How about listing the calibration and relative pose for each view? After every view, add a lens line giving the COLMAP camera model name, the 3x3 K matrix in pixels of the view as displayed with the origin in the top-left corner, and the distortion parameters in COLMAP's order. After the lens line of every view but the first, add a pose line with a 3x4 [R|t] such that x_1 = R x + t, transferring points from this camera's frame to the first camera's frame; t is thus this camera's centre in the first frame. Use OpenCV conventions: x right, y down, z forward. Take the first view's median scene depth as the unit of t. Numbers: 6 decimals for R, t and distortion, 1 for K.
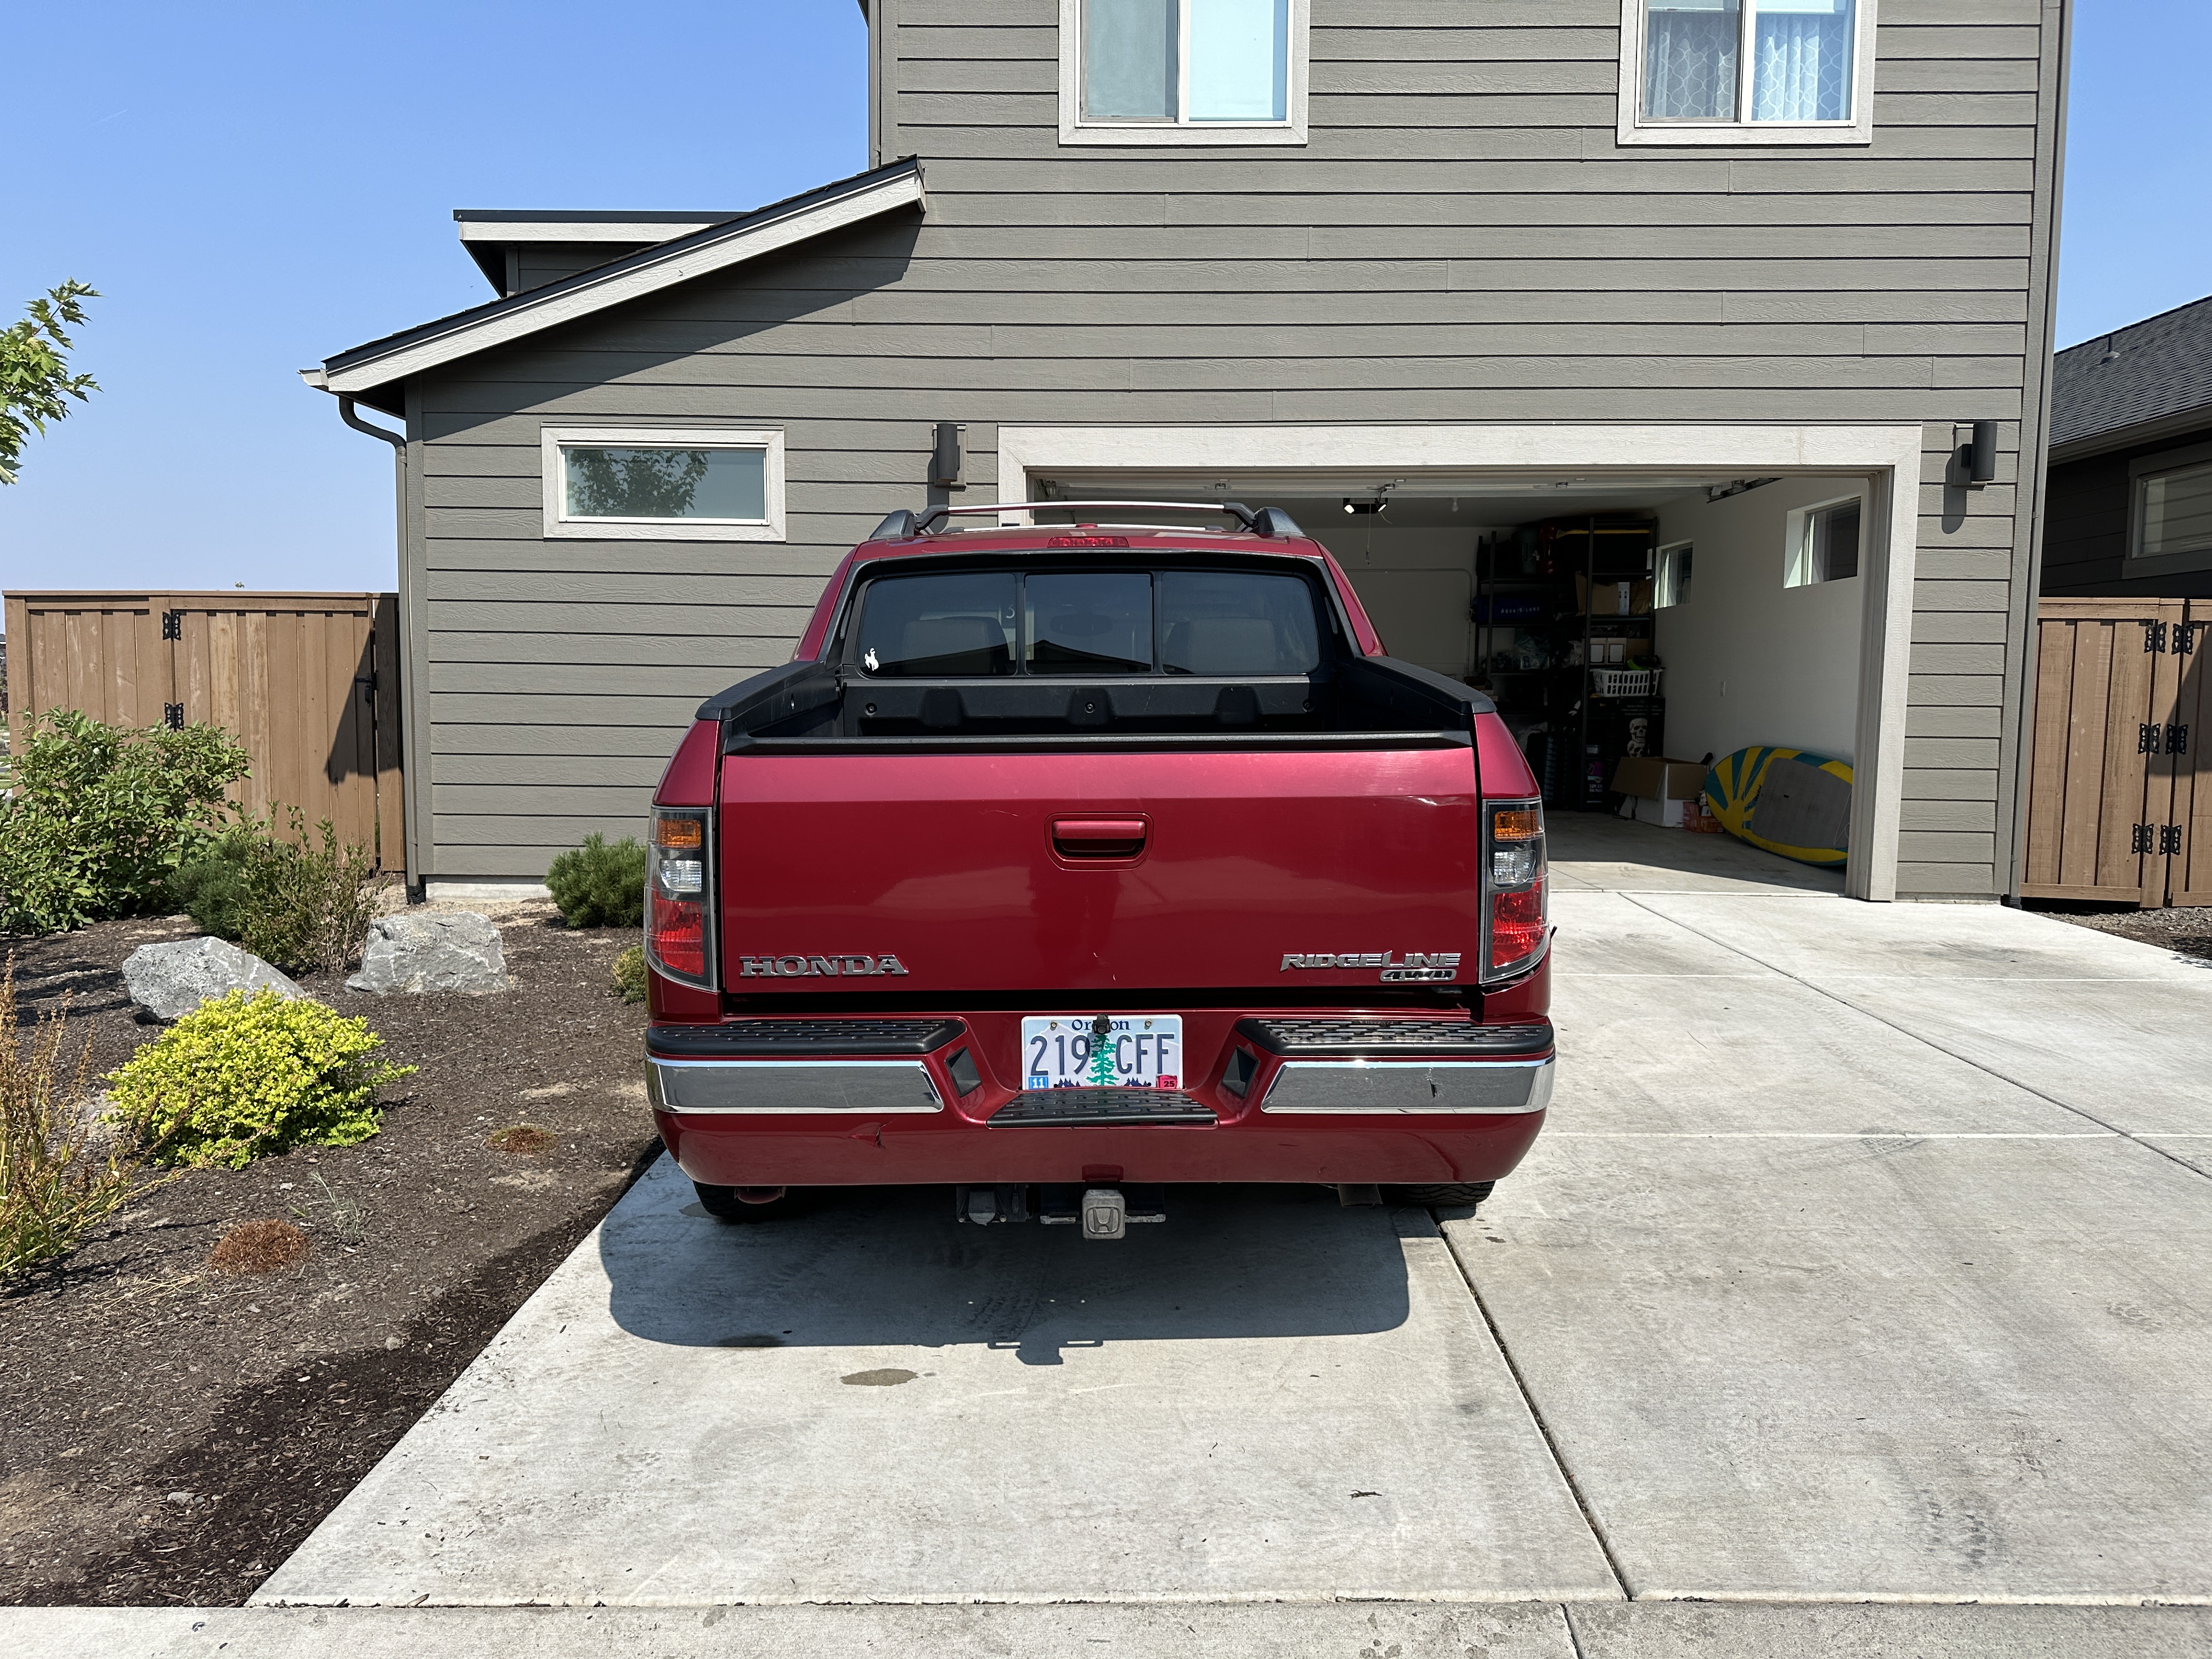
lens RADIAL K [[1559.4, 0, 1099.4], [0, 1559.4, 831.0], [0, 0, 1]] dist [-0.001143, -0.010085]
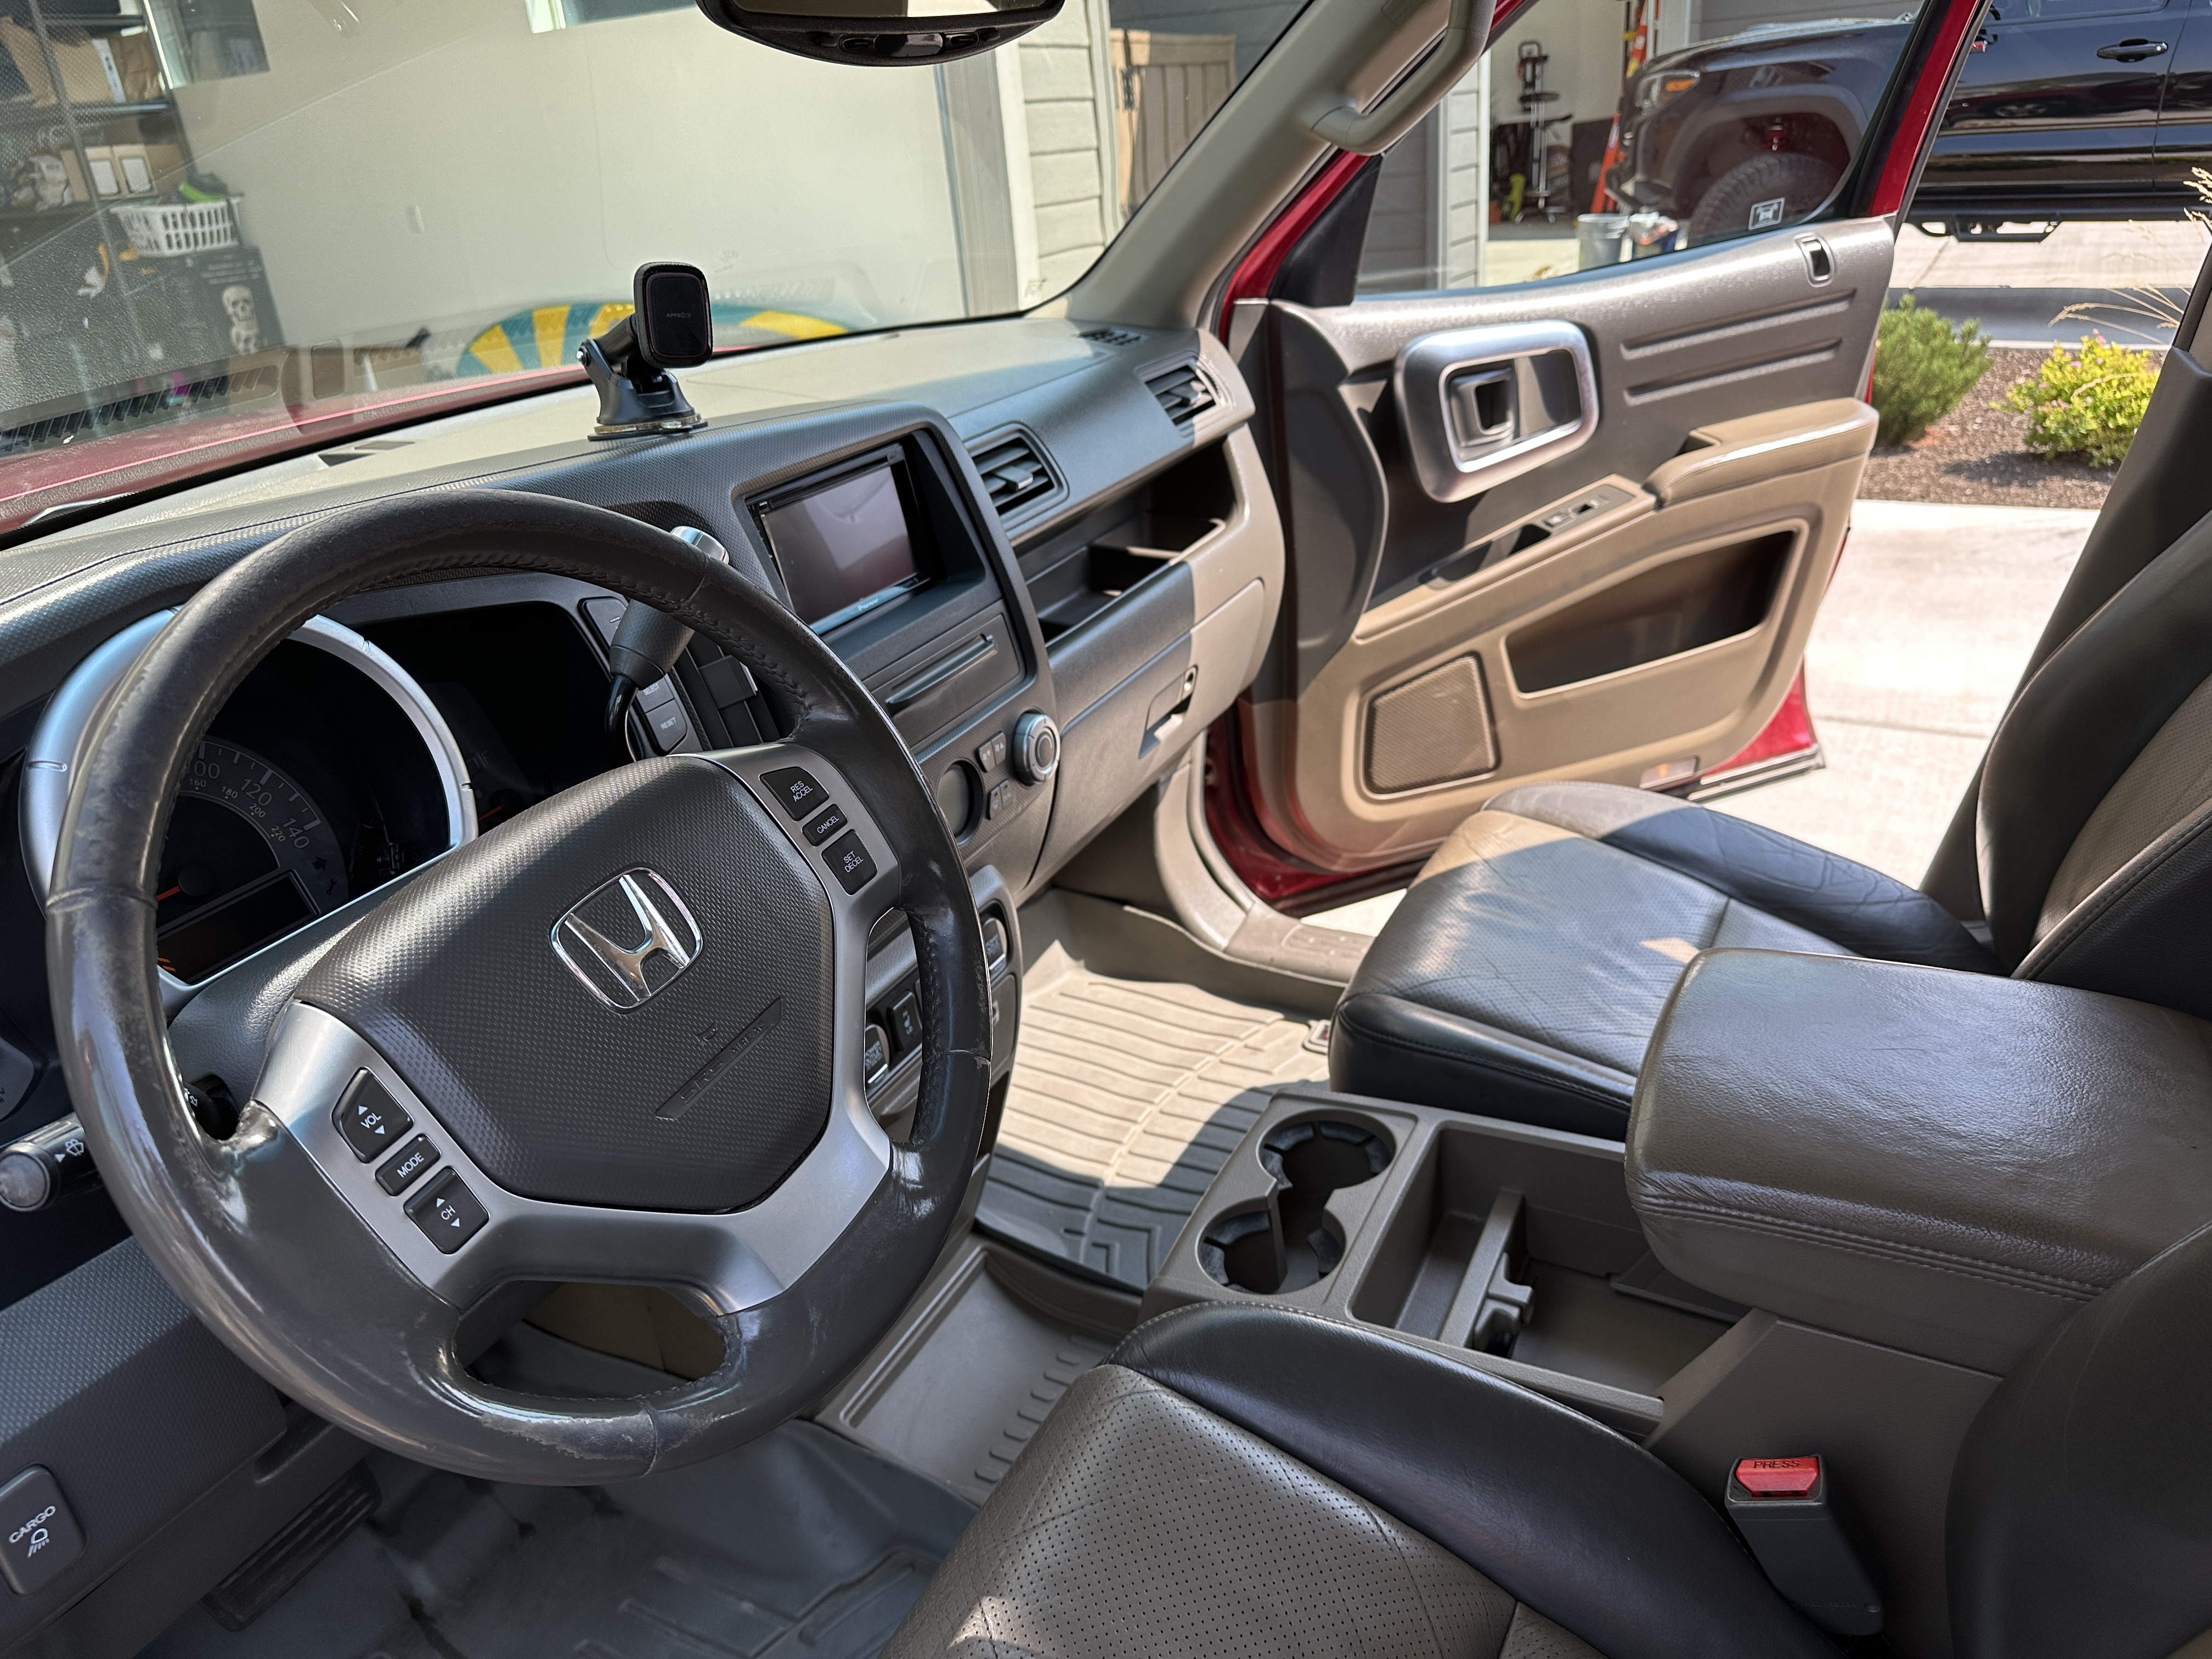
lens RADIAL K [[1559.4, 0, 1099.4], [0, 1559.4, 831.0], [0, 0, 1]] dist [-0.001143, -0.010085]
pose [[0.433417, -0.406932, 0.804087, -0.122140], [0.159486, 0.912798, 0.375983, -0.085776], [-0.886969, -0.034717, 0.460522, 0.682782]]
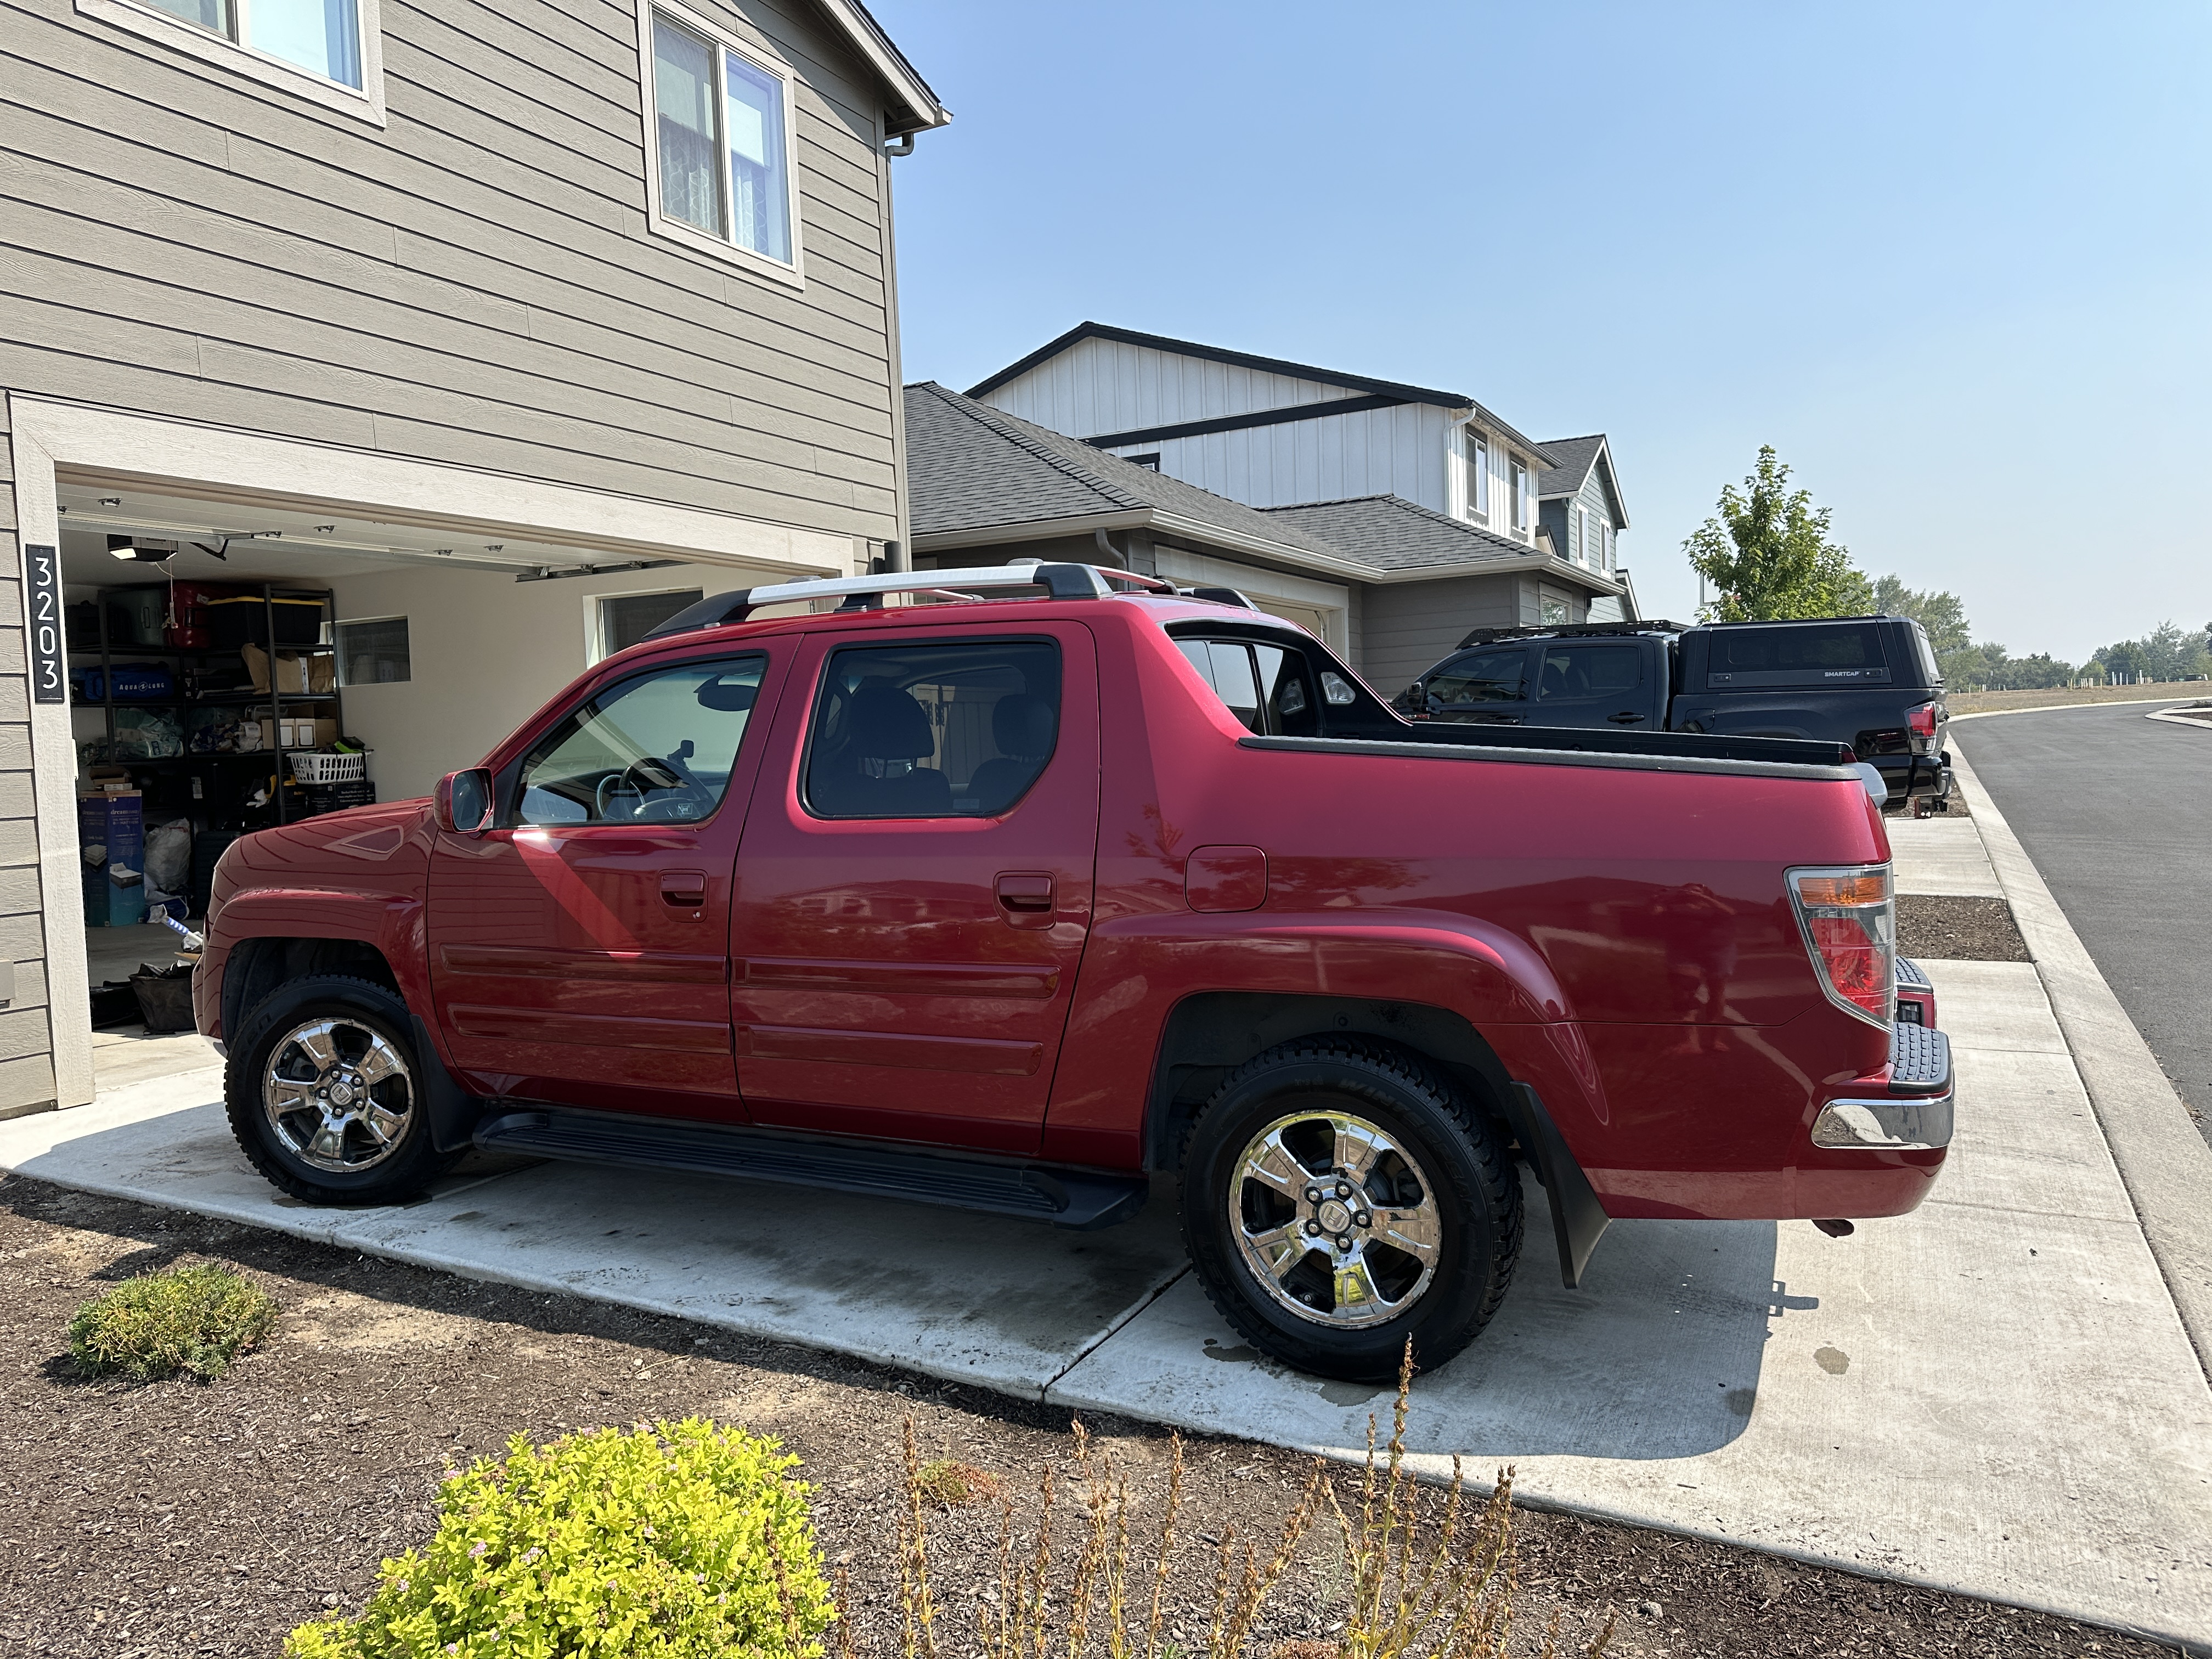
lens RADIAL K [[1559.4, 0, 1099.4], [0, 1559.4, 831.0], [0, 0, 1]] dist [-0.001143, -0.010085]
pose [[0.428890, -0.070053, 0.900636, -0.477067], [0.117079, 0.992890, 0.021475, -0.041044], [-0.895737, 0.096235, 0.434043, 0.333655]]
